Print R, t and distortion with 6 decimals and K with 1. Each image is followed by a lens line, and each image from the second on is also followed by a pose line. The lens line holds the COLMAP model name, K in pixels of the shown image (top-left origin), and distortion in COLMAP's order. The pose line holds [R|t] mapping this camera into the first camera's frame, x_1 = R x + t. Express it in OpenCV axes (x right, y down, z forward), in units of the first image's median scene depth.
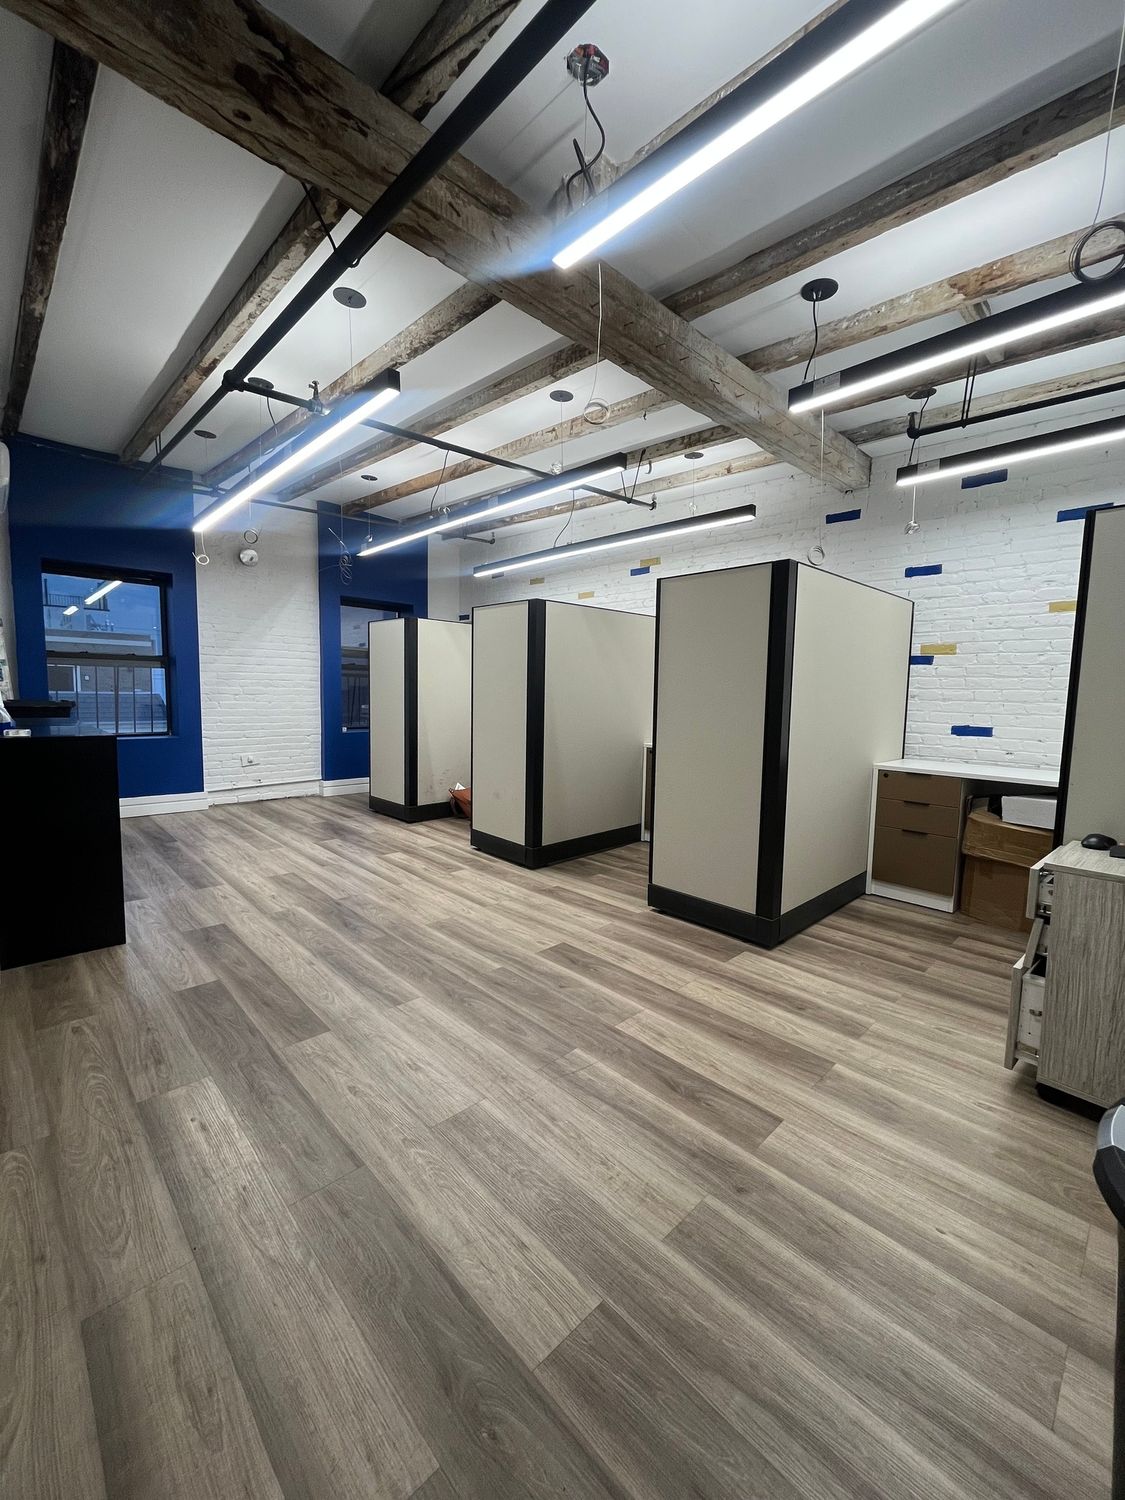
lens RADIAL K [[604.2, 0, 566.9], [0, 604.2, 747.9], [0, 0, 1]] dist [-0.004093, -0.000271]
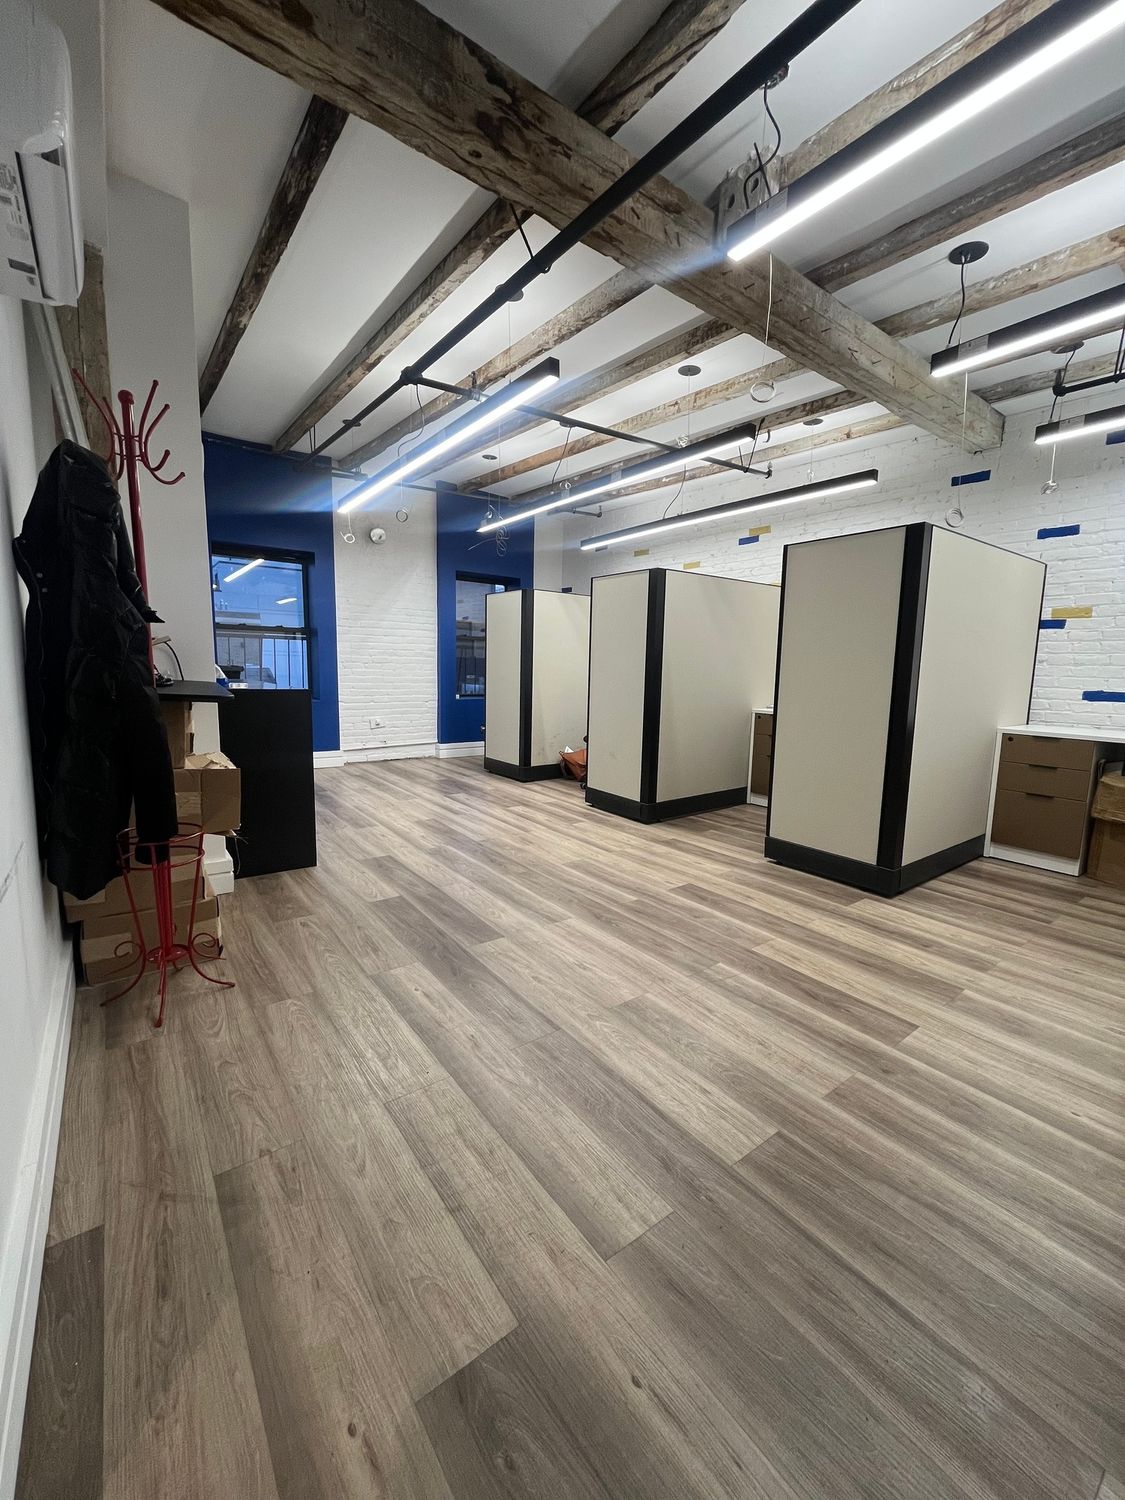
lens RADIAL K [[604.2, 0, 567.9], [0, 604.2, 747.8], [0, 0, 1]] dist [-0.004093, -0.000271]
pose [[0.992335, 0.018023, -0.122255, -0.099718], [-0.013334, 0.999148, 0.039059, 0.039071], [0.122855, -0.037129, 0.991730, -0.107110]]
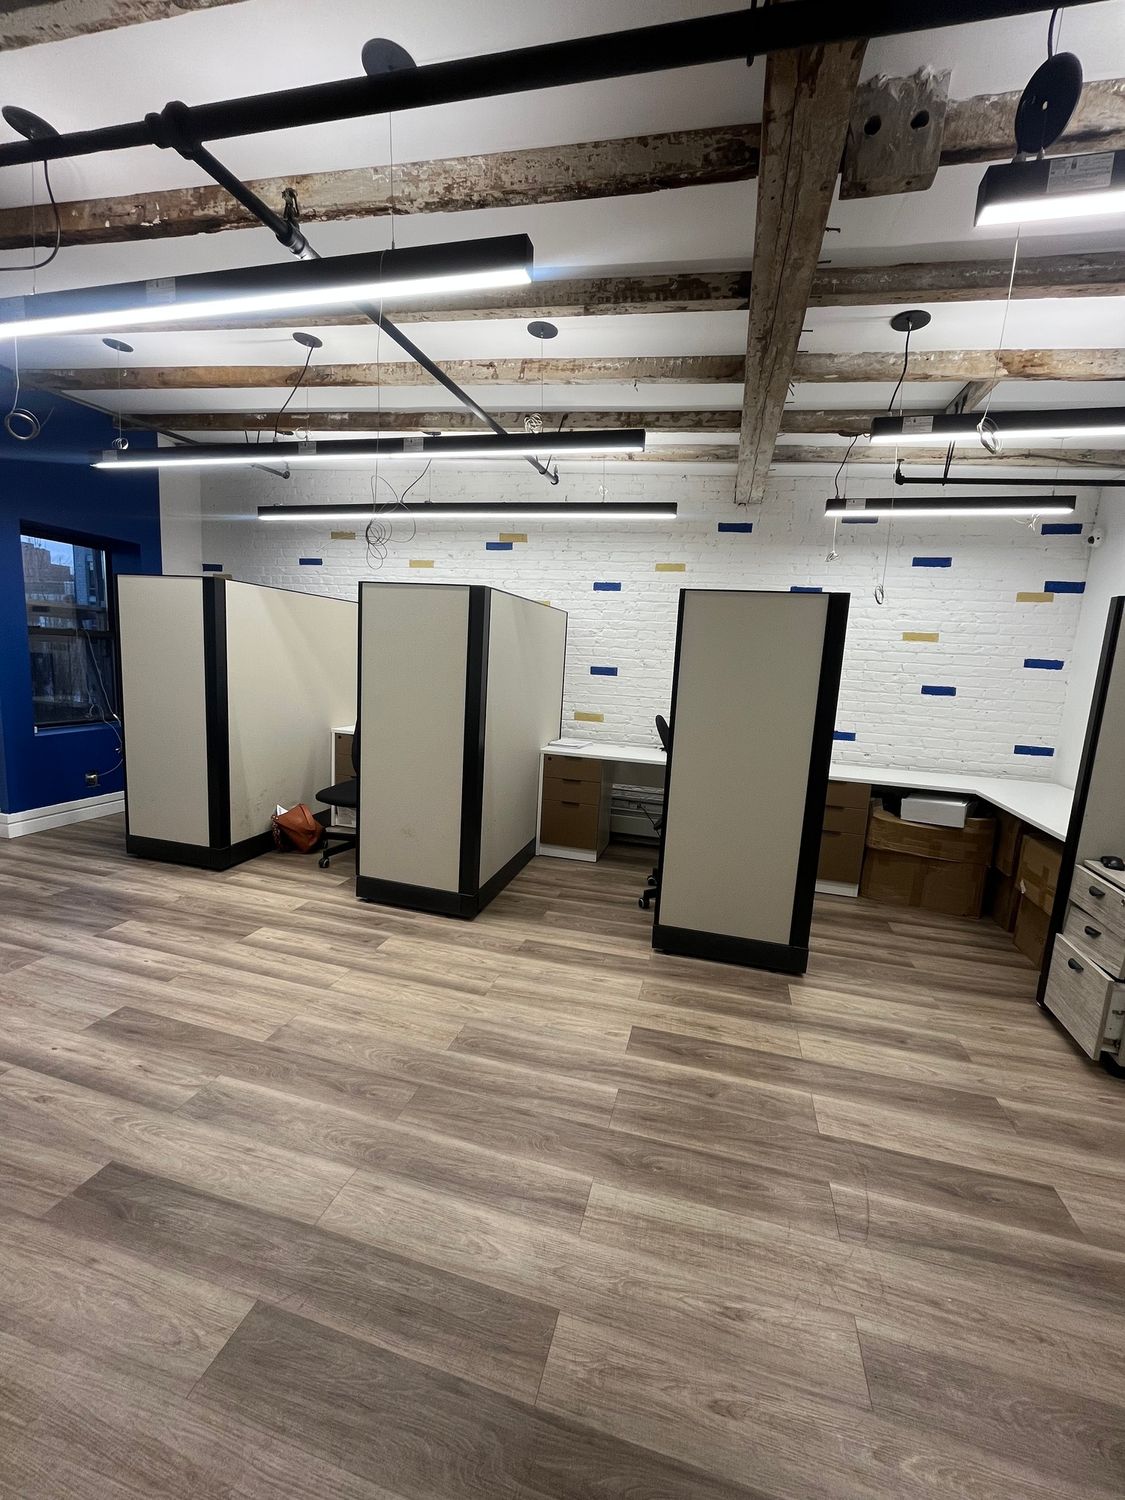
lens RADIAL K [[604.2, 0, 567.9], [0, 604.2, 747.8], [0, 0, 1]] dist [-0.004093, -0.000271]
pose [[0.854387, -0.049376, 0.517287, -0.521784], [0.010034, 0.996857, 0.078580, -0.137601], [-0.519541, -0.061947, 0.852197, 0.368371]]
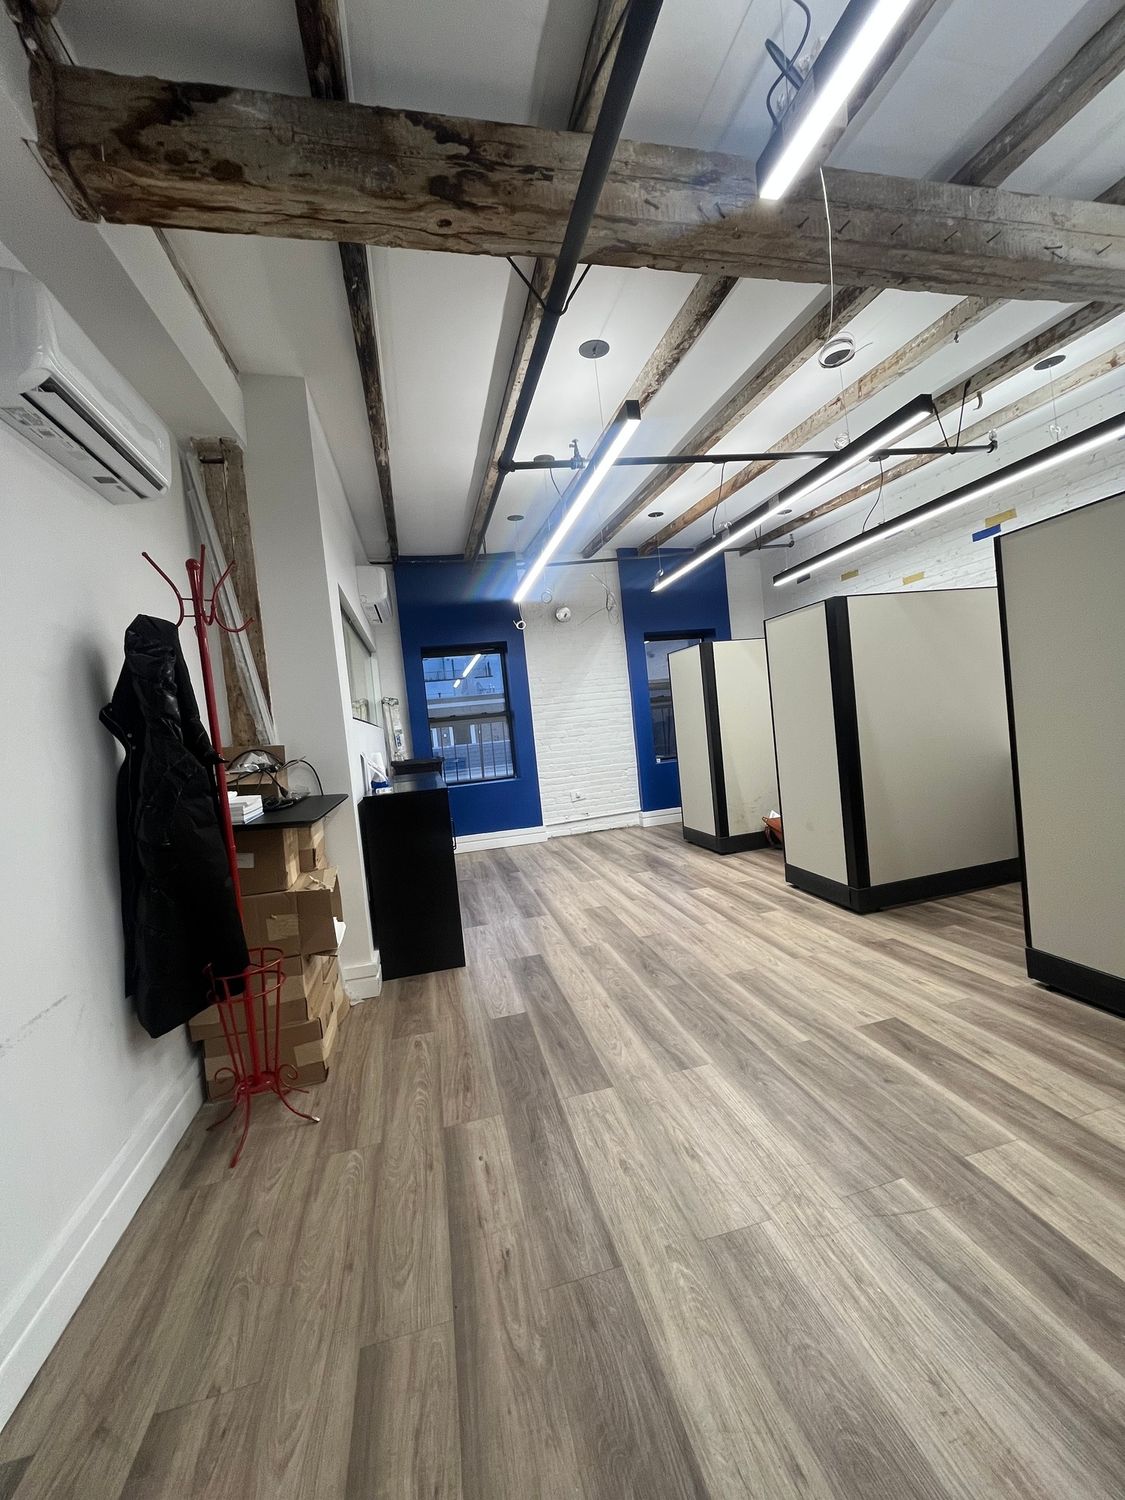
lens RADIAL K [[604.2, 0, 567.2], [0, 604.2, 747.9], [0, 0, 1]] dist [-0.004093, -0.000271]
pose [[0.854507, -0.086232, -0.512233, 0.065316], [0.068035, 0.996209, -0.054211, -0.017468], [0.514966, 0.011474, 0.857134, 0.099754]]
